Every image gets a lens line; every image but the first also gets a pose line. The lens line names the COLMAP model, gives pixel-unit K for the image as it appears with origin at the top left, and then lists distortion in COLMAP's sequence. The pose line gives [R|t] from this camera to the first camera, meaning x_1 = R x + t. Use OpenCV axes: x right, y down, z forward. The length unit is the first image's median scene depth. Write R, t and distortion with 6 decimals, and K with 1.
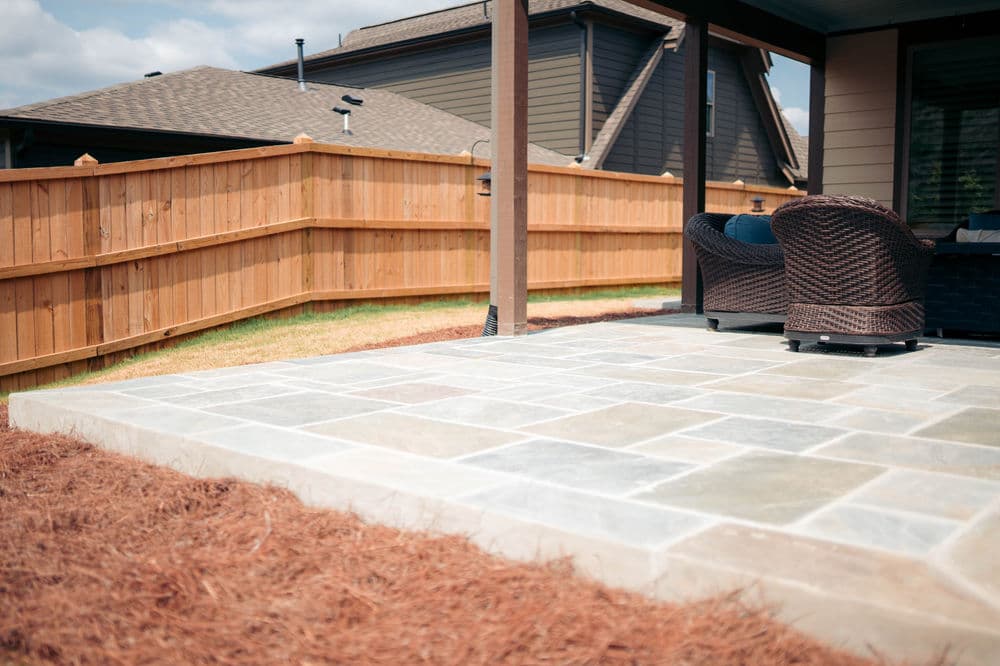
lens RADIAL K [[957.2, 0, 500.0], [0, 957.2, 333.0], [0, 0, 1]] dist [-0.085420, 0.135917]
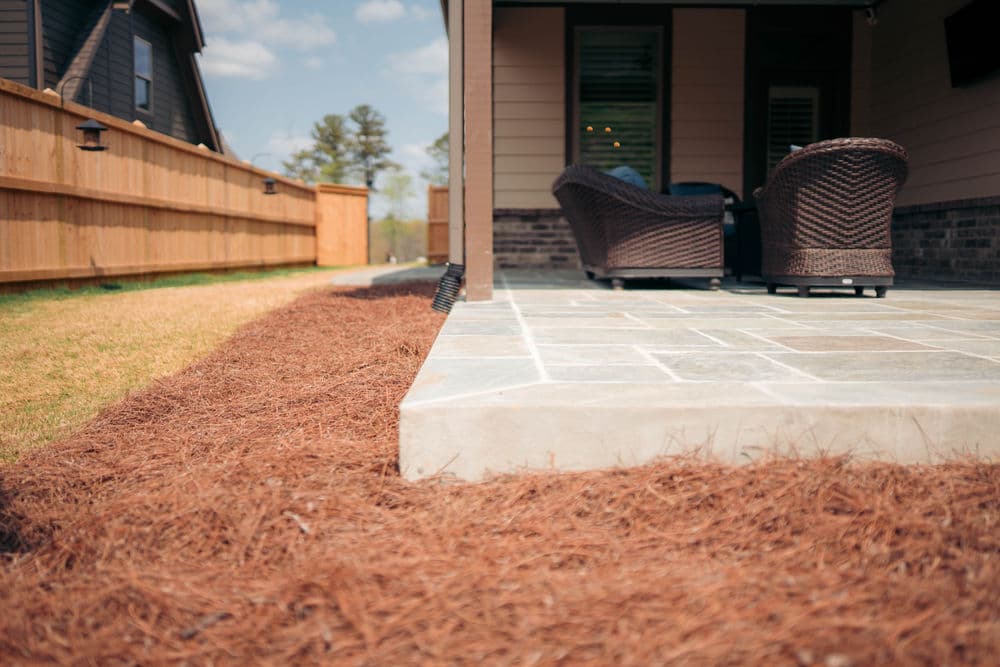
lens RADIAL K [[957.2, 0, 500.0], [0, 957.2, 333.5], [0, 0, 1]] dist [-0.085420, 0.135917]
pose [[0.753750, -0.060035, 0.654413, -0.279466], [0.062224, 0.997864, 0.019874, 0.008333], [-0.654209, 0.025740, 0.755876, 0.223258]]
